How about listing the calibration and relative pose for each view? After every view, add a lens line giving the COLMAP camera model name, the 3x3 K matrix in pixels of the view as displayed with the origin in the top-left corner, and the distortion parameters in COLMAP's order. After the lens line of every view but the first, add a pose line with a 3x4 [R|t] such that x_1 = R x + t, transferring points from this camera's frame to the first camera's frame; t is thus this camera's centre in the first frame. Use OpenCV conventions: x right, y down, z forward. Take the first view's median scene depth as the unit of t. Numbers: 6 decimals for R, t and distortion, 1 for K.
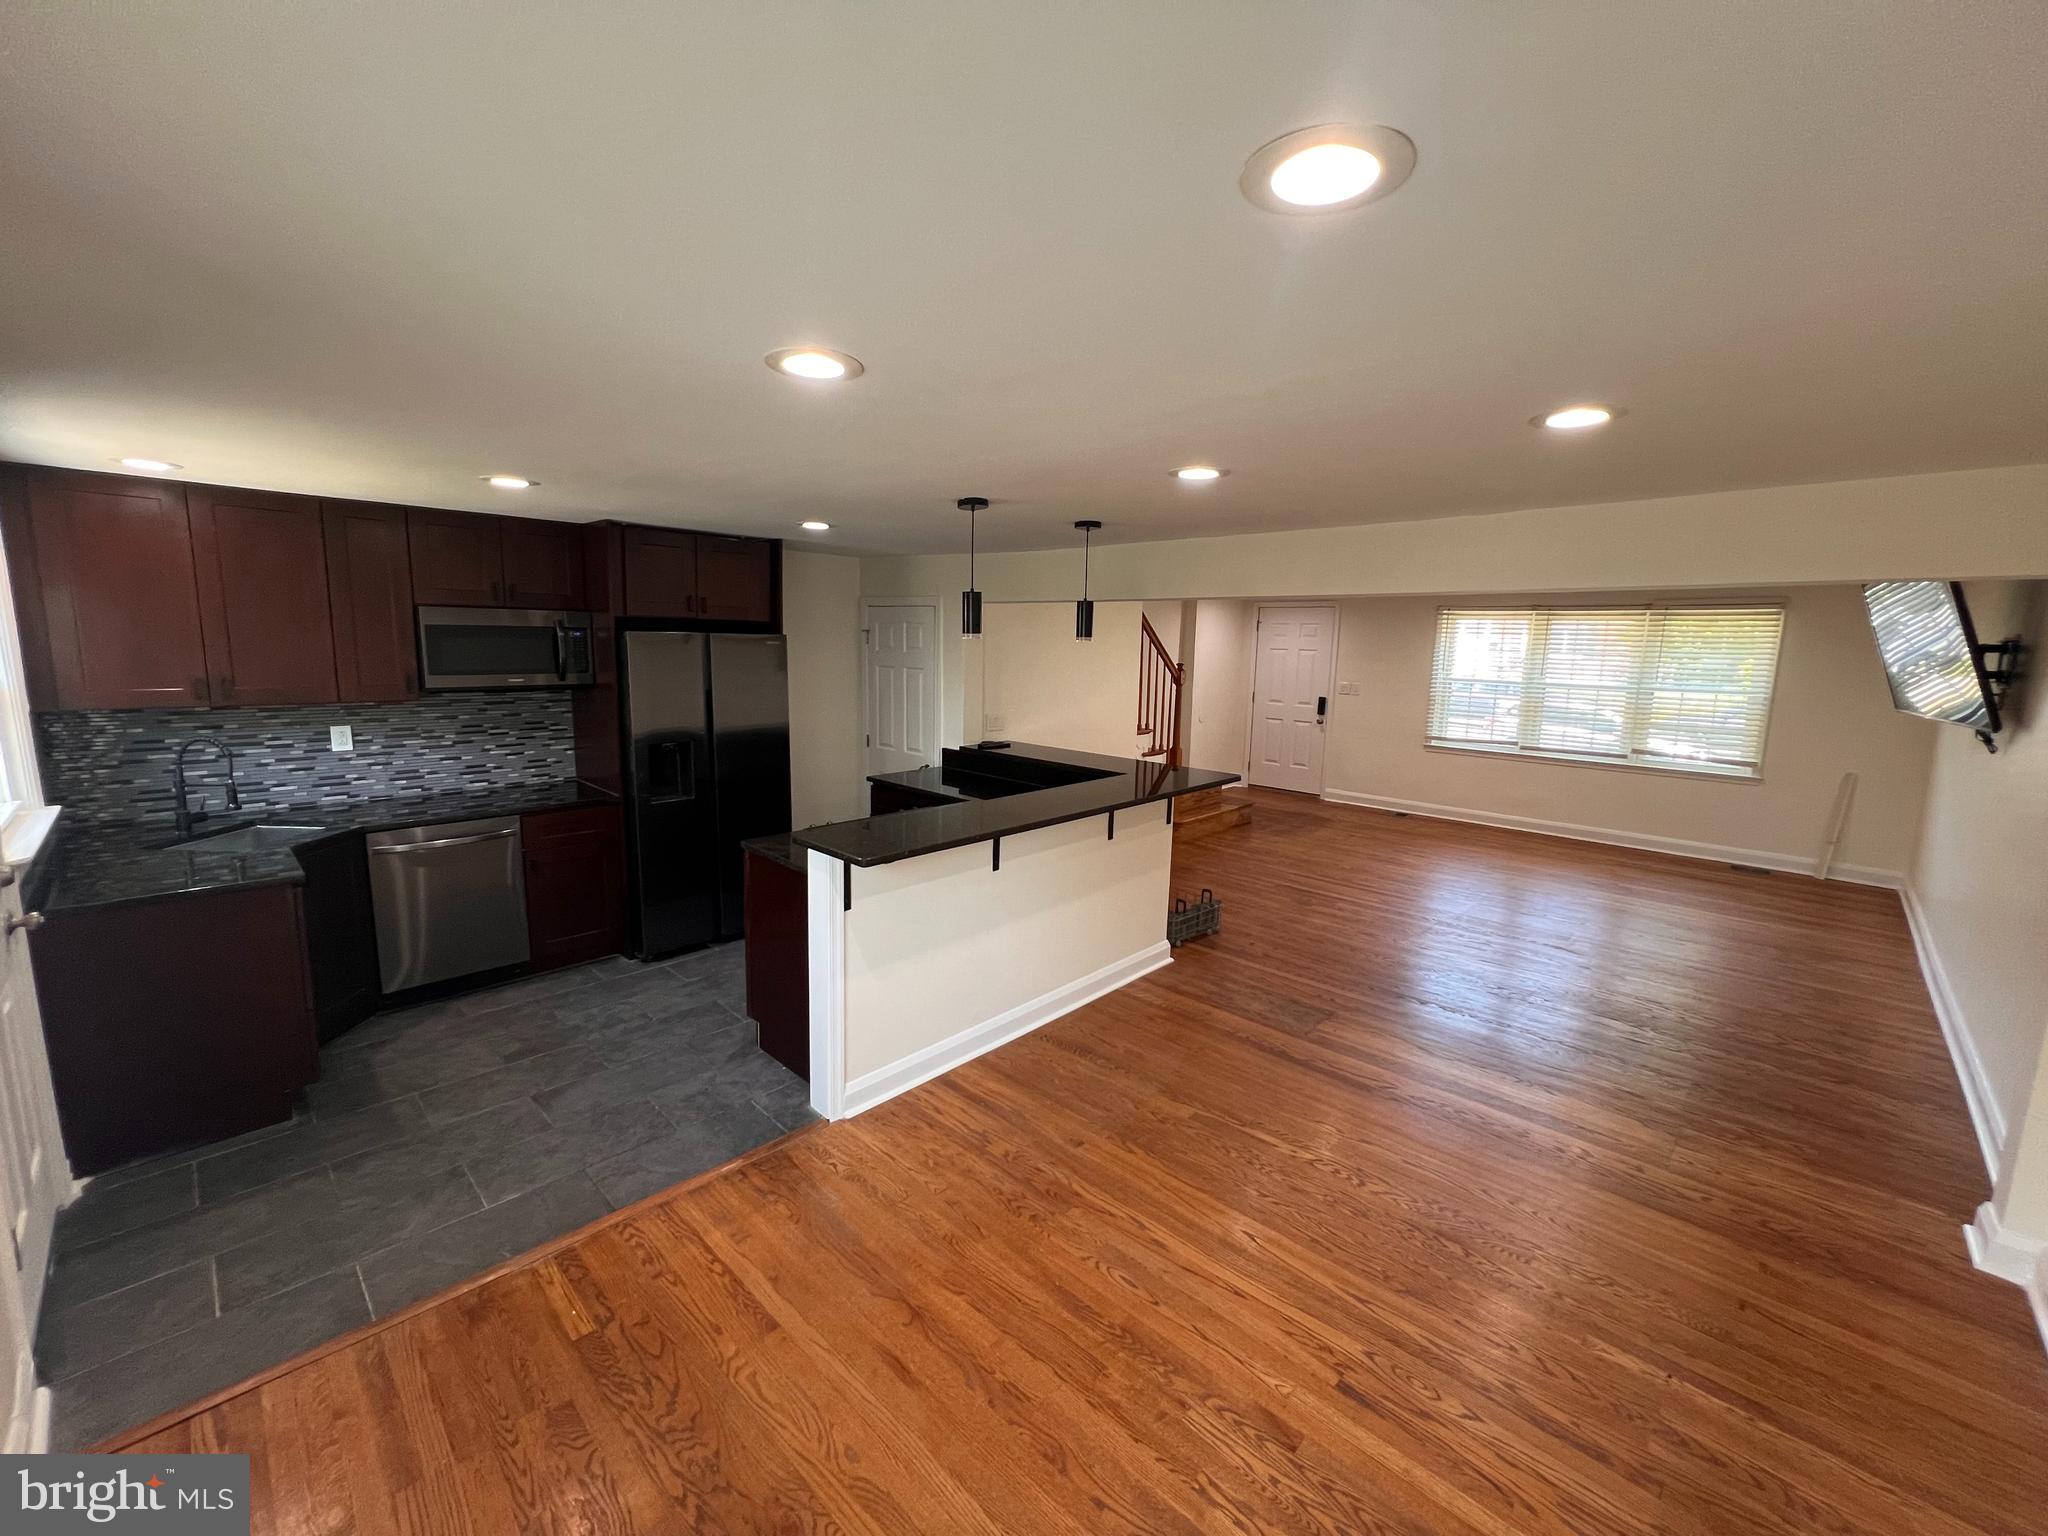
lens RADIAL K [[819.5, 0, 1022.4], [0, 819.5, 765.6], [0, 0, 1]] dist [-0.002247, 0.000815]
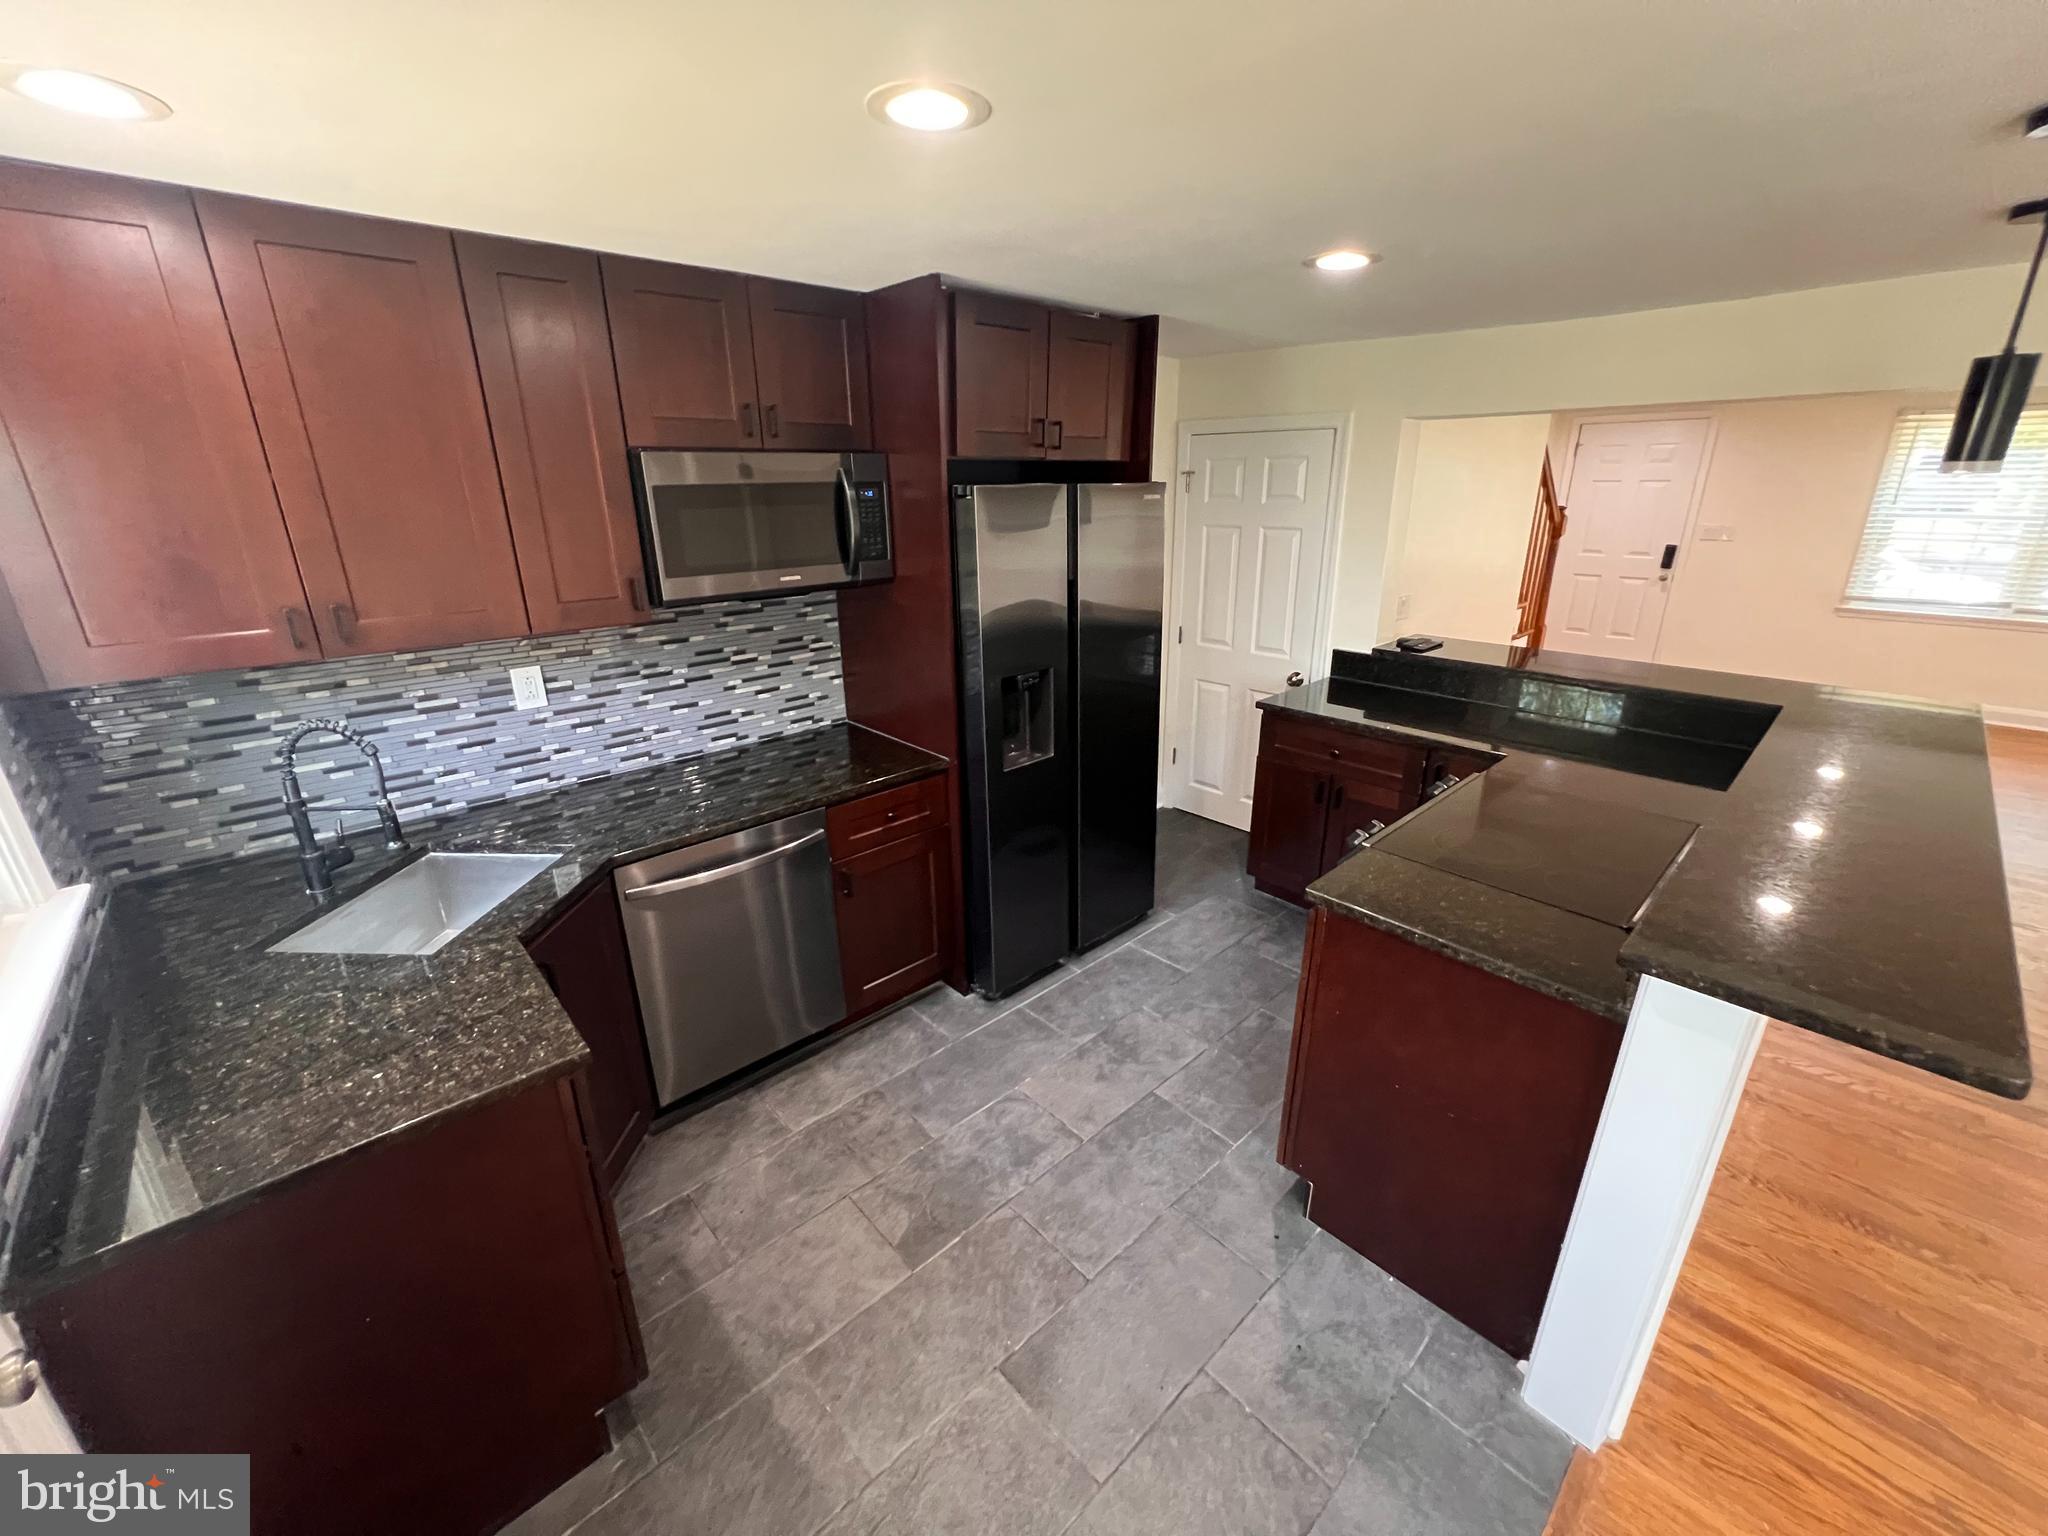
lens RADIAL K [[818.0, 0, 1023.2], [0, 818.0, 762.9], [0, 0, 1]] dist [-0.003979, 0.000108]
pose [[0.997870, -0.014116, -0.063685, -0.385516], [0.025176, 0.984004, 0.176361, -0.067730], [0.060177, -0.177589, 0.982263, 0.377392]]
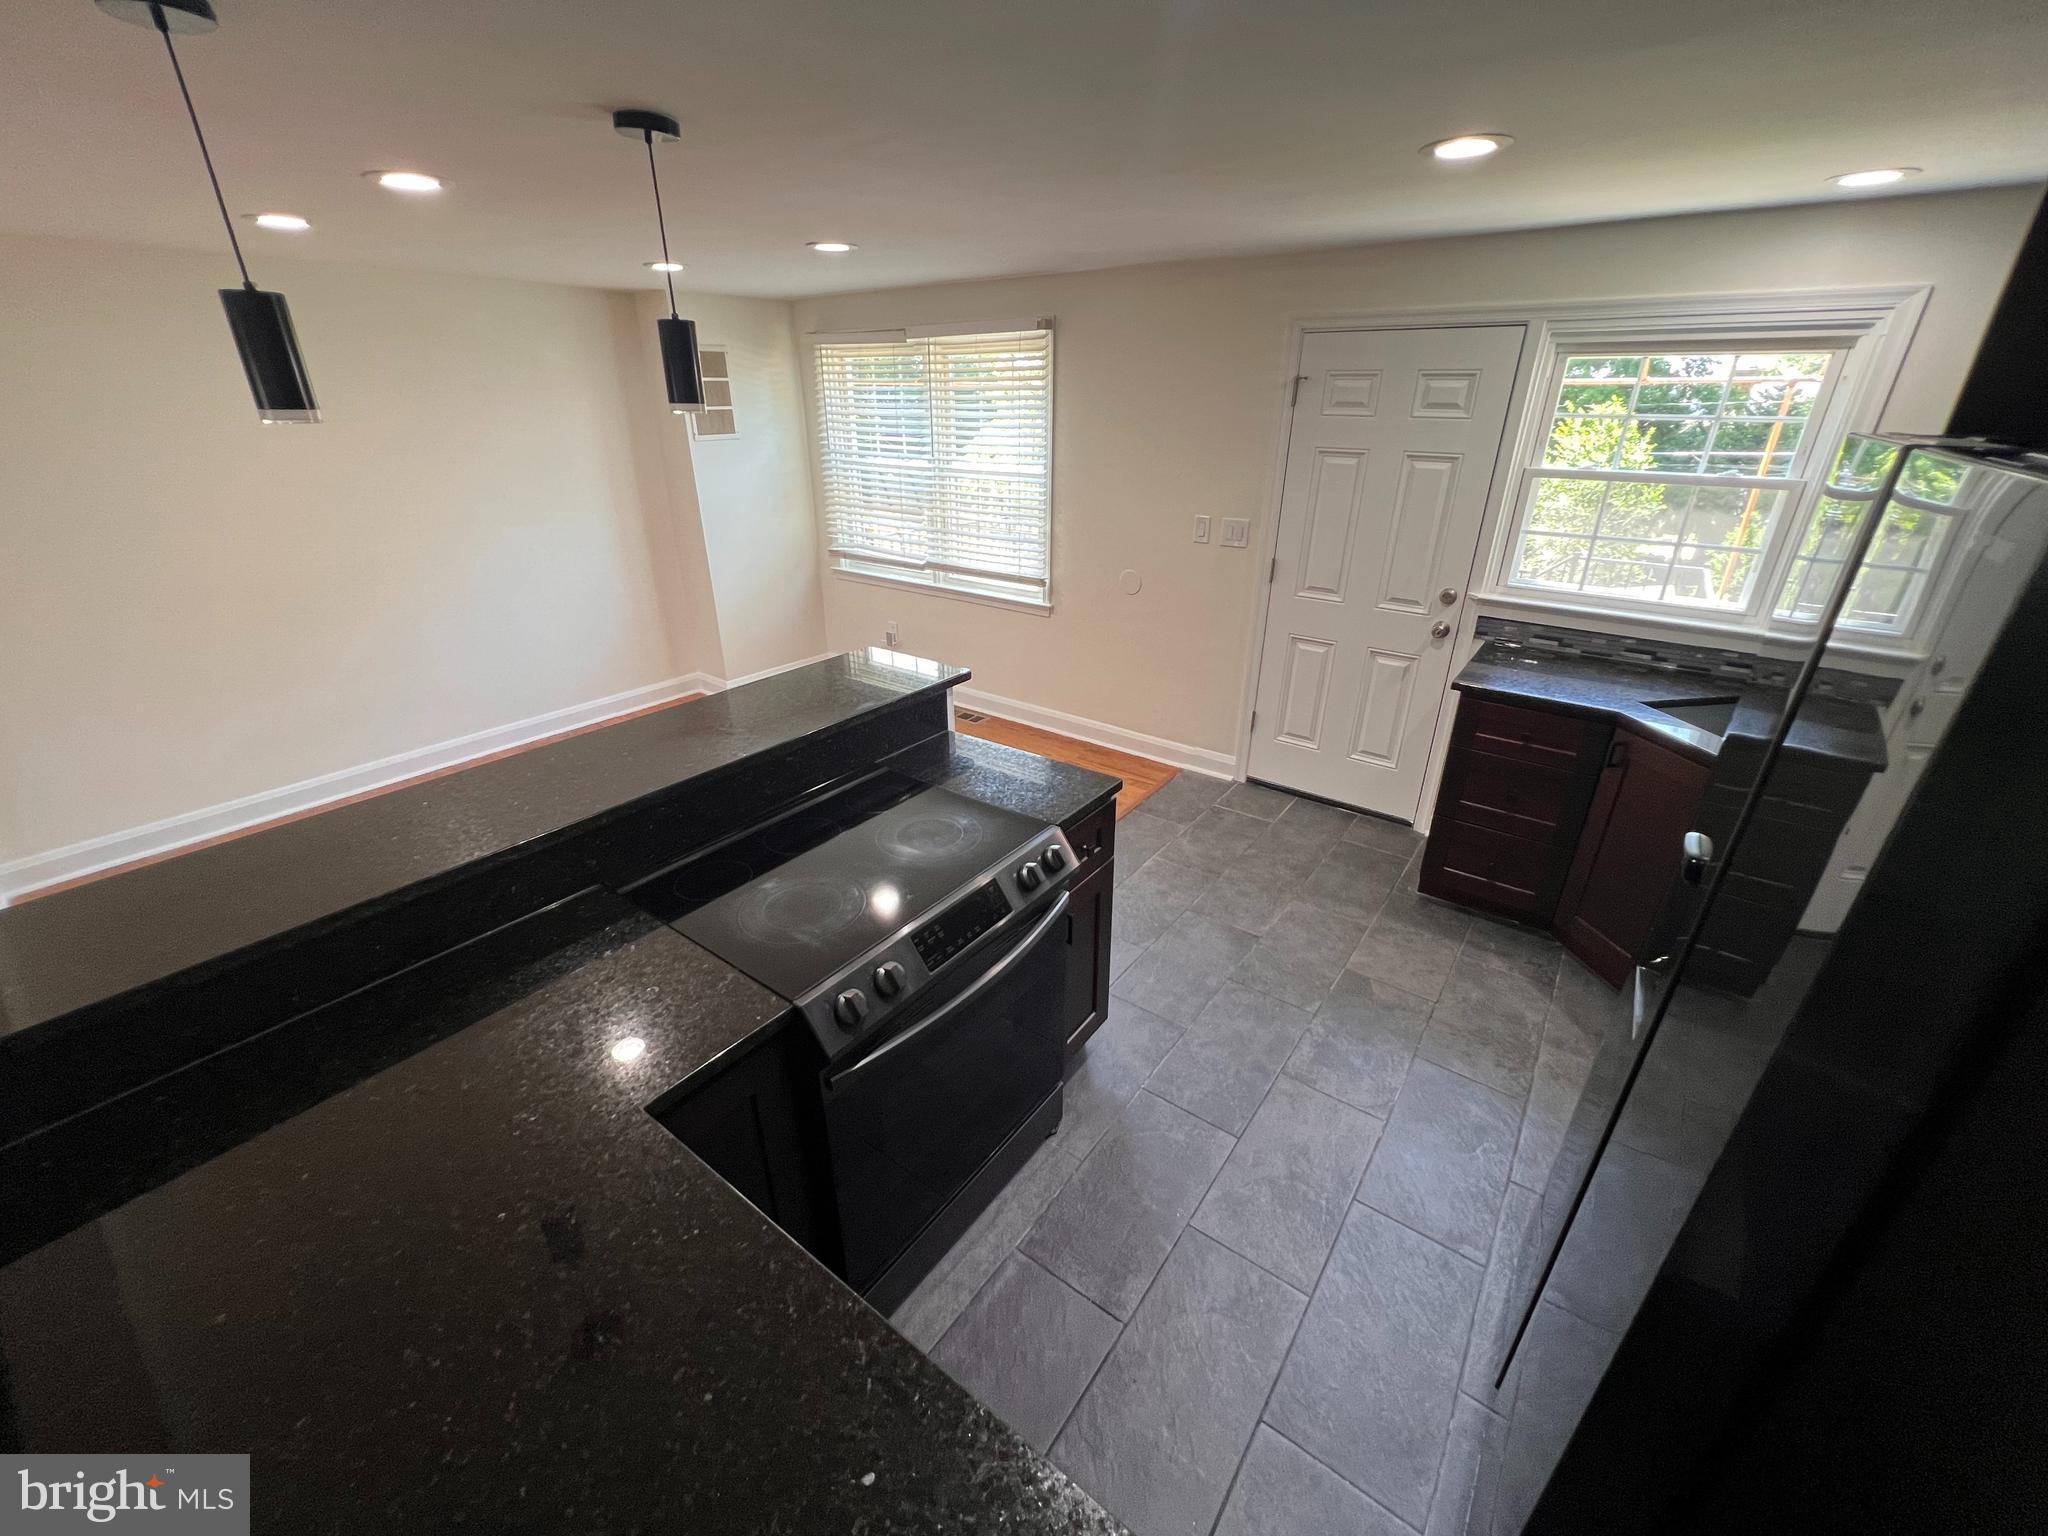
lens RADIAL K [[818.0, 0, 1020.8], [0, 818.0, 766.1], [0, 0, 1]] dist [-0.003979, 0.000108]
pose [[-0.991869, 0.029084, -0.123898, -0.151057], [-0.043755, 0.836260, 0.546584, -0.192676], [0.119508, 0.547561, -0.828188, 1.166836]]
